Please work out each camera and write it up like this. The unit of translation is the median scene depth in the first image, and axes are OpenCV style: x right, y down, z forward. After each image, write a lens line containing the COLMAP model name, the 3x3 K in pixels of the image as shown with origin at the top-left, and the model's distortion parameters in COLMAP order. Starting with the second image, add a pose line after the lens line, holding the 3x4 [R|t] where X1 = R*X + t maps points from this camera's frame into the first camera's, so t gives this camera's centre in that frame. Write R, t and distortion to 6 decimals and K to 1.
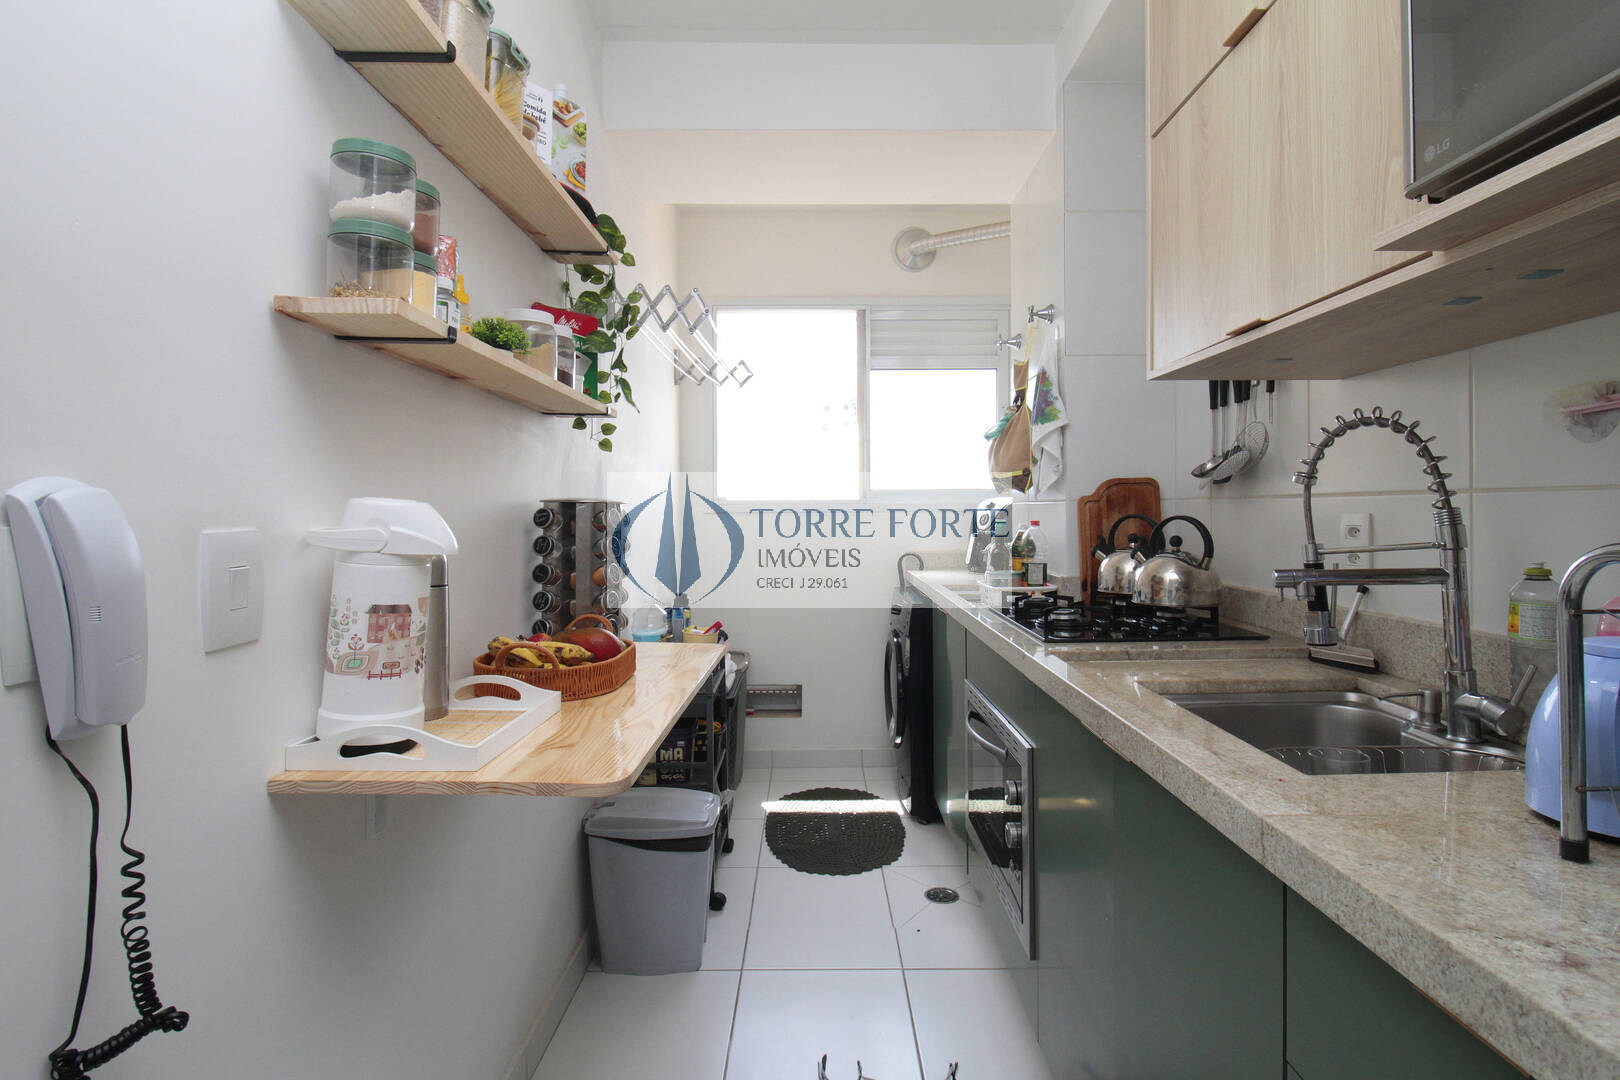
lens RADIAL K [[788.0, 0, 819.4], [0, 788.0, 514.3], [0, 0, 1]] dist [0.000196, -0.004289]
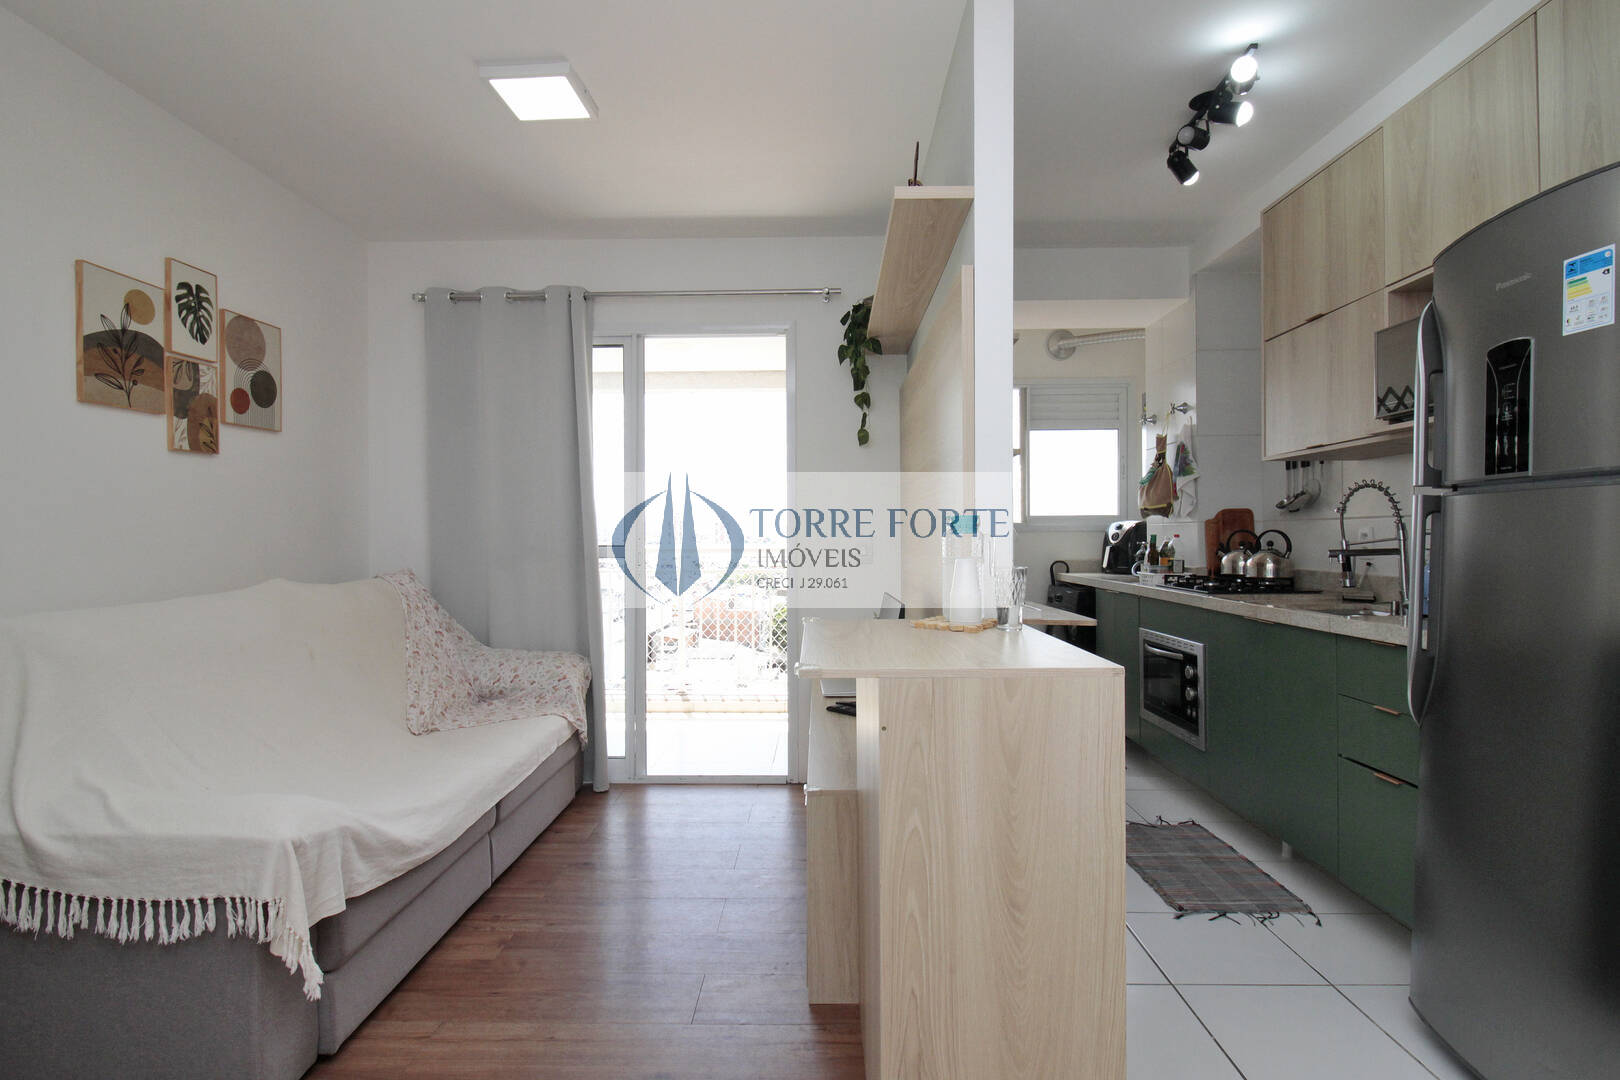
lens RADIAL K [[805.5, 0, 834.4], [0, 805.5, 534.4], [0, 0, 1]] dist [-0.001523, -0.003046]
pose [[0.999959, 0.000594, -0.009008, -0.502327], [-0.000663, 0.999971, -0.007629, 0.025479], [0.009003, 0.007635, 0.999930, -0.813569]]
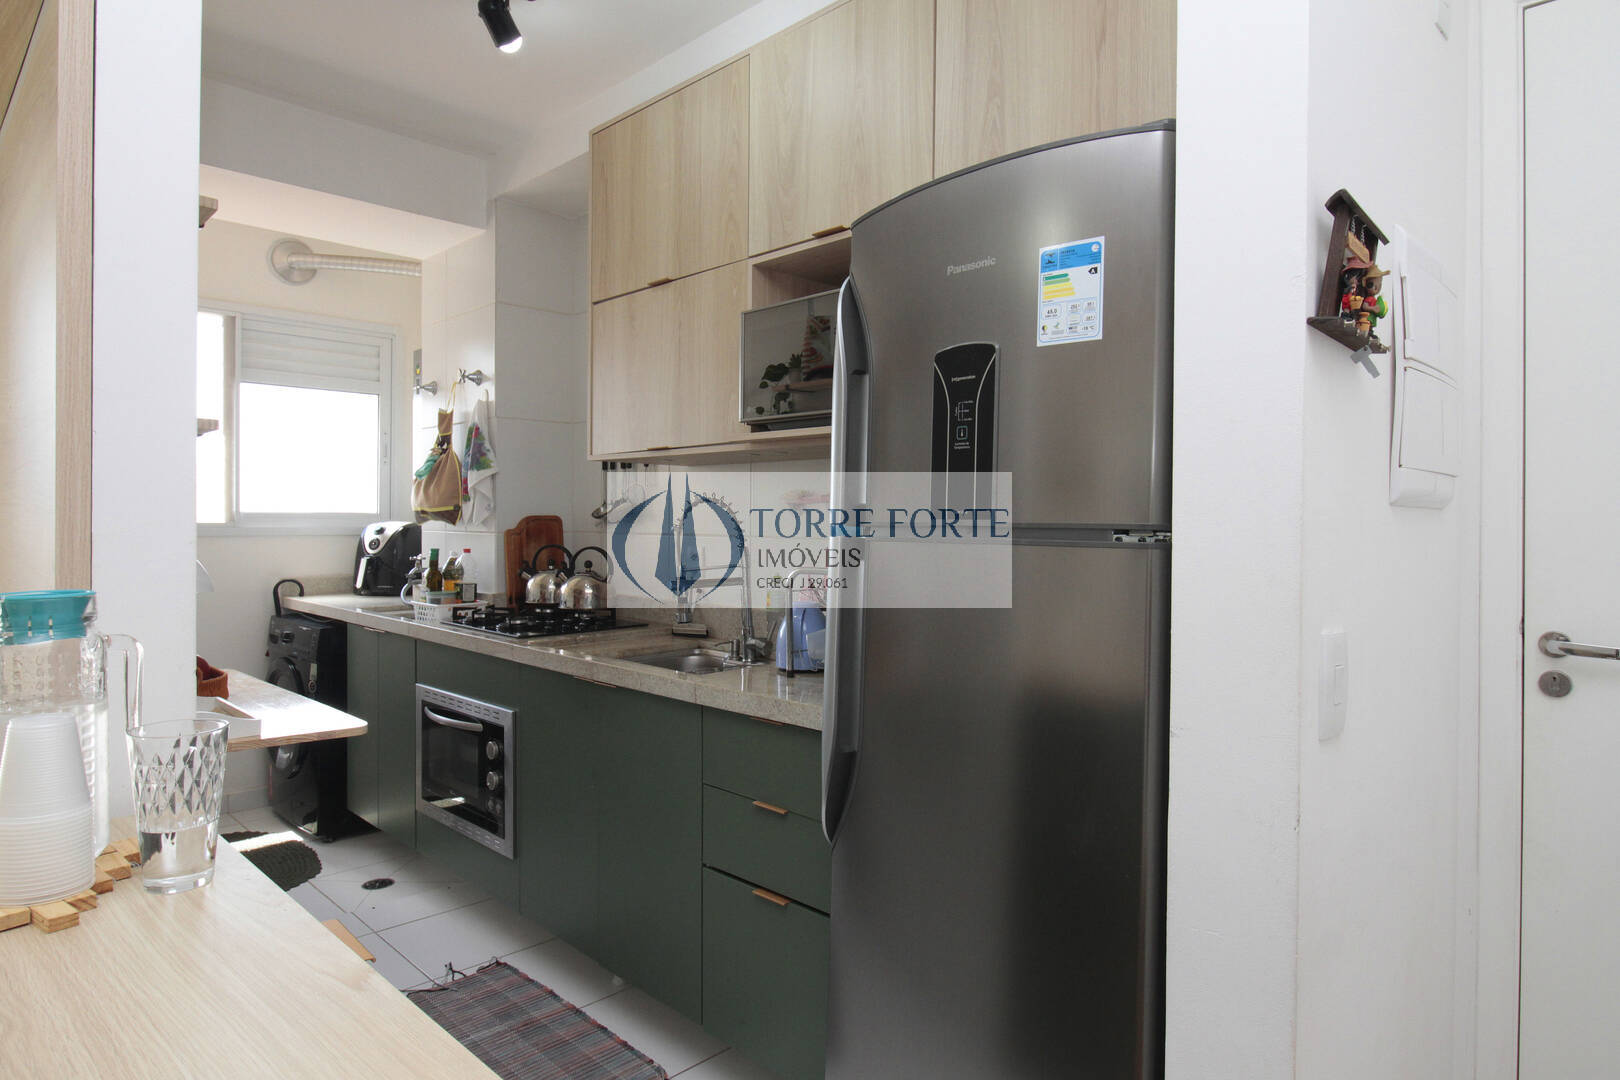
lens RADIAL K [[916.9, 0, 802.4], [0, 916.9, 529.1], [0, 0, 1]] dist [-0.003212, -0.000930]
pose [[0.711455, 0.003509, 0.702723, -0.409781], [-0.007068, 0.999973, 0.002163, -0.033576], [-0.702696, -0.006506, 0.711460, -0.426852]]
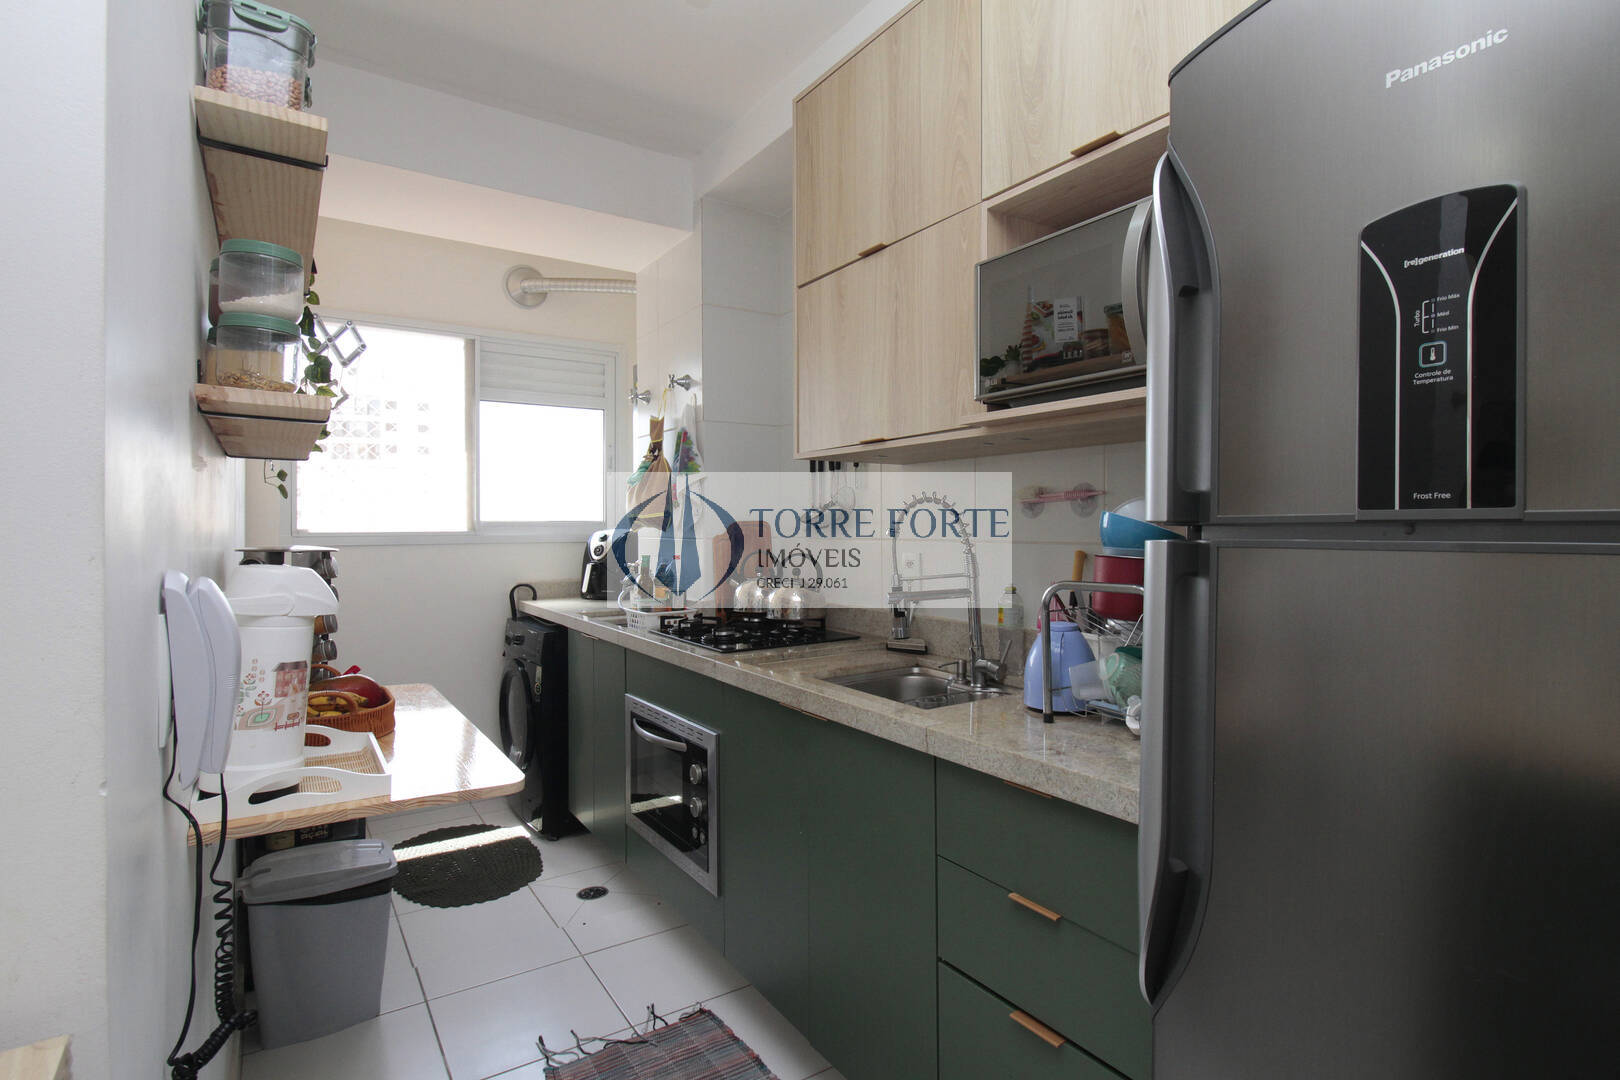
lens RADIAL K [[805.5, 0, 834.6], [0, 805.5, 523.8], [0, 0, 1]] dist [-0.001523, -0.003046]
pose [[0.829031, 0.004746, 0.559182, -0.246036], [0.001478, 0.999942, -0.010678, -0.030492], [-0.559201, 0.009679, 0.828976, -0.170299]]
